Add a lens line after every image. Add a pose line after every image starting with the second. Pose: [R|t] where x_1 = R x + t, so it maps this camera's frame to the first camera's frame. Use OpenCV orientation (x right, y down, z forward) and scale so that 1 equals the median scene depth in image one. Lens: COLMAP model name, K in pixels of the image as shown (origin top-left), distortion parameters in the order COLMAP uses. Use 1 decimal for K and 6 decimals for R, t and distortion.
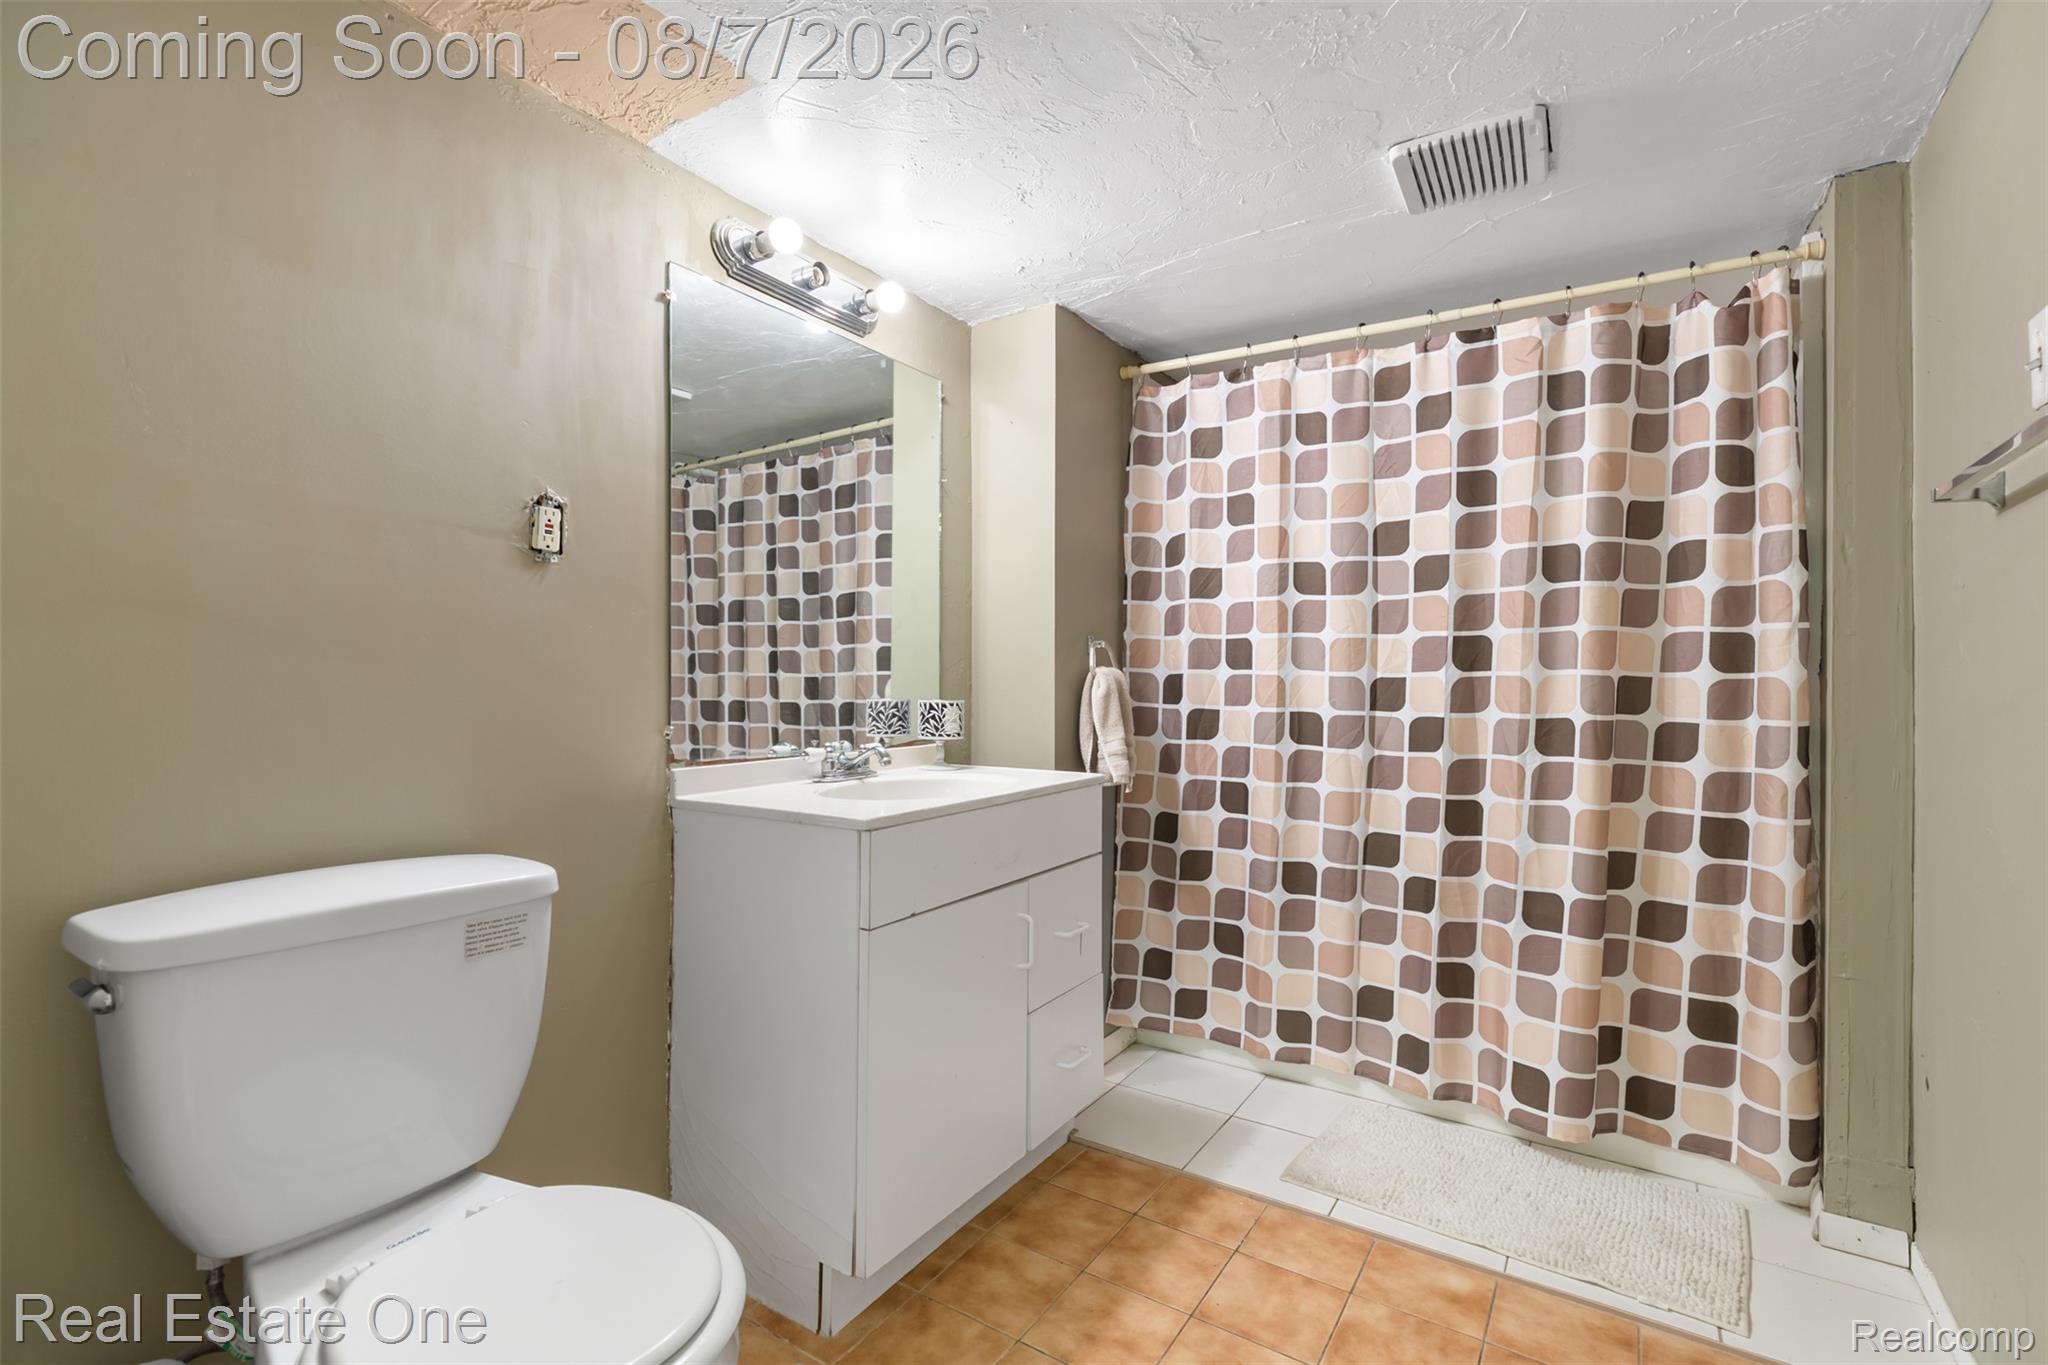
lens RADIAL K [[925.2, 0, 1022.1], [0, 925.2, 682.1], [0, 0, 1]] dist [-0.002458, -0.000273]
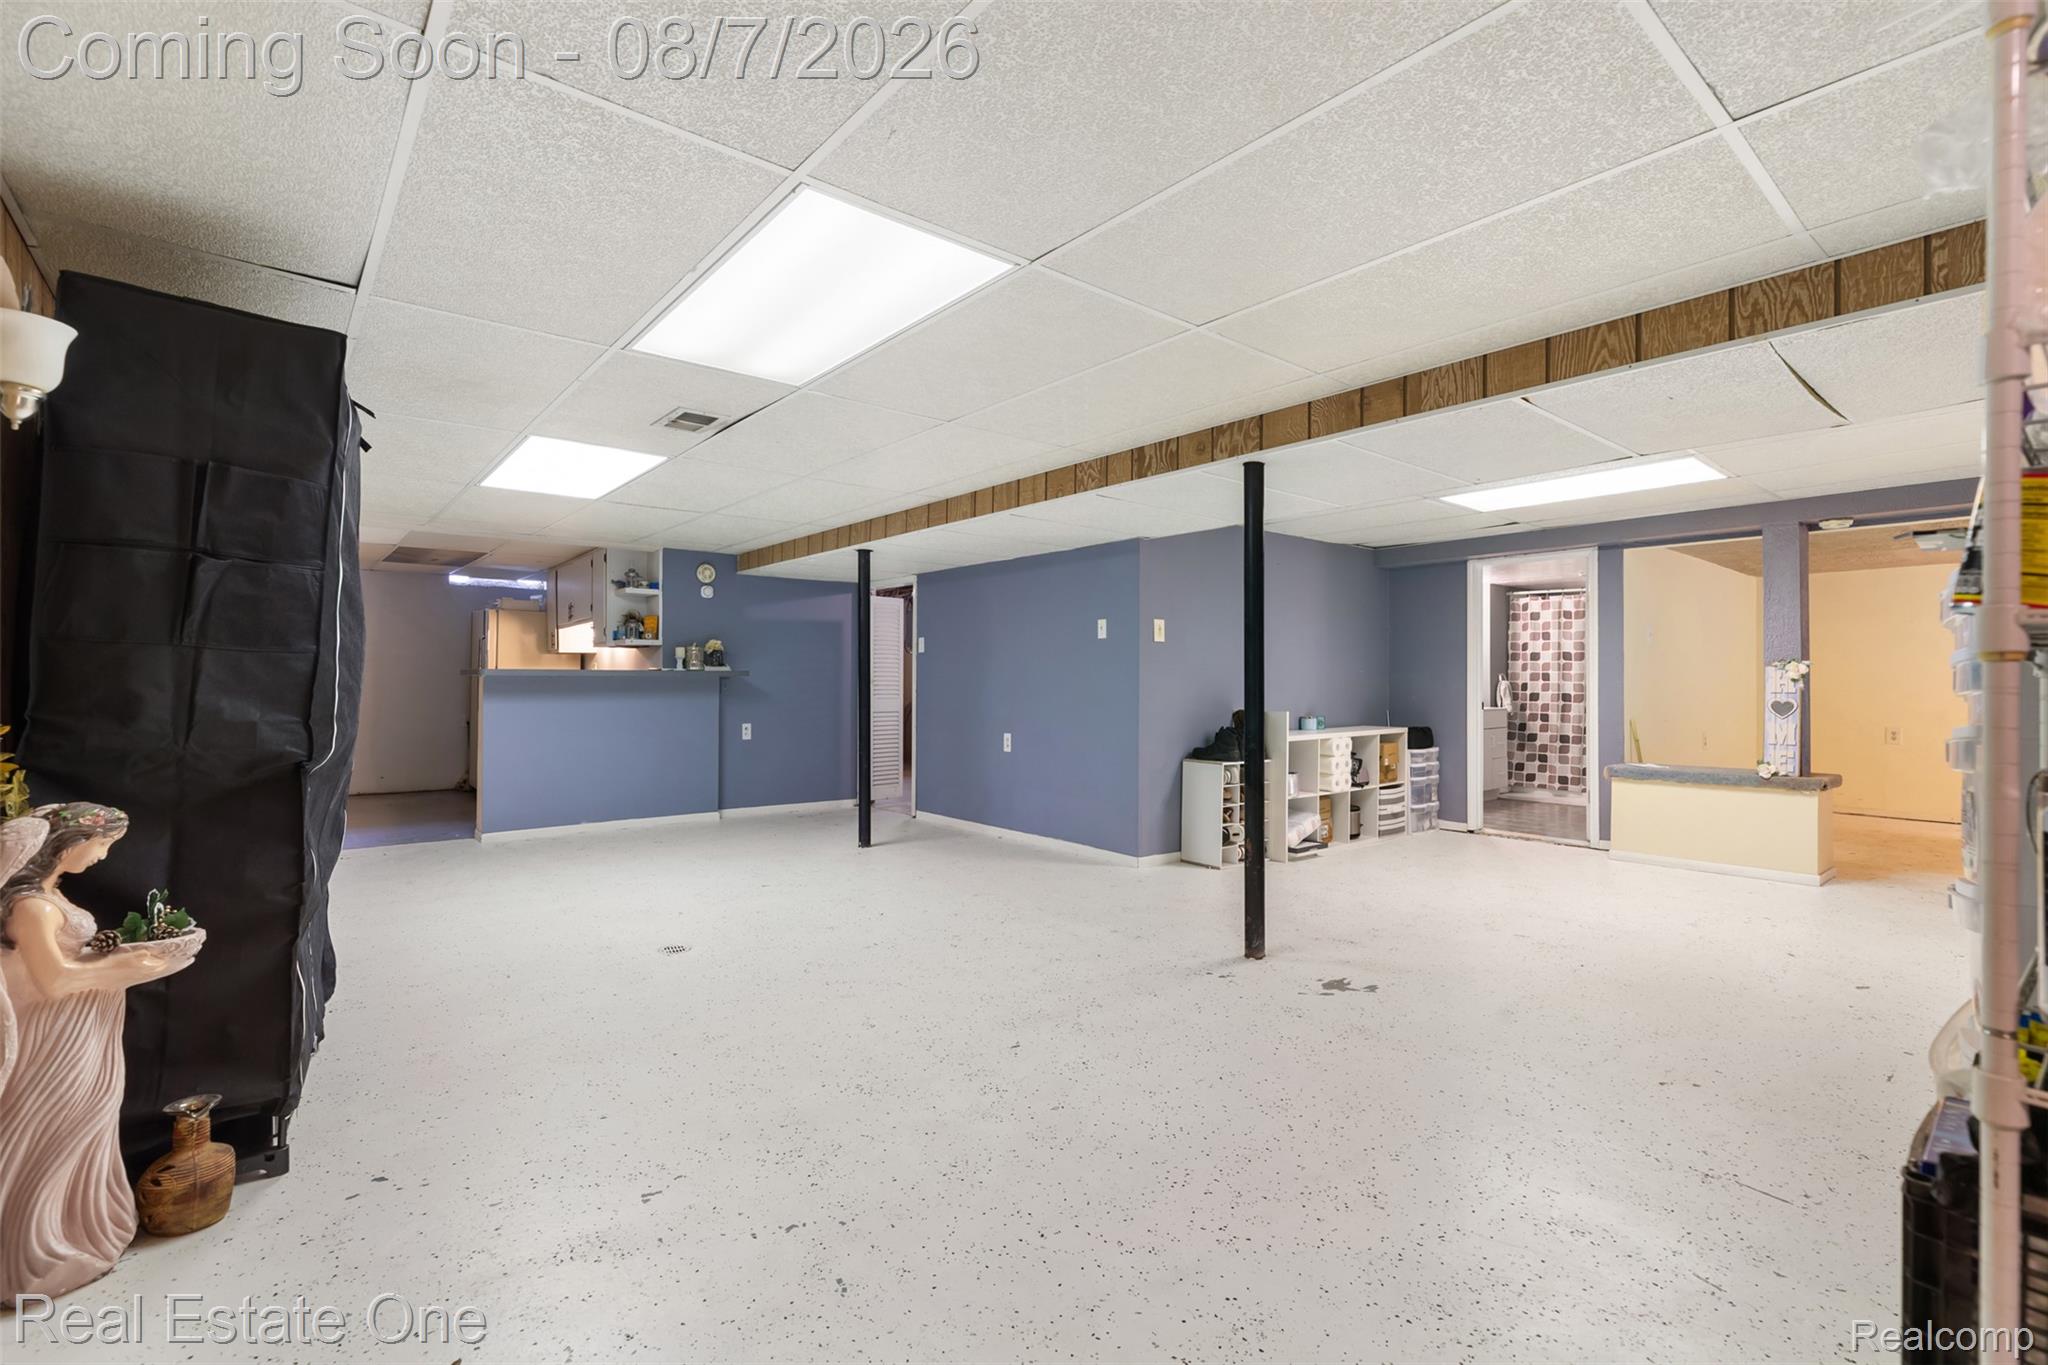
lens RADIAL K [[925.2, 0, 1026.9], [0, 925.2, 682.7], [0, 0, 1]] dist [-0.002458, -0.000273]
pose [[0.960948, -0.002800, -0.276713, -0.683041], [0.001000, 0.999977, -0.006647, 0.013075], [0.276726, 0.006111, 0.960930, -2.900449]]
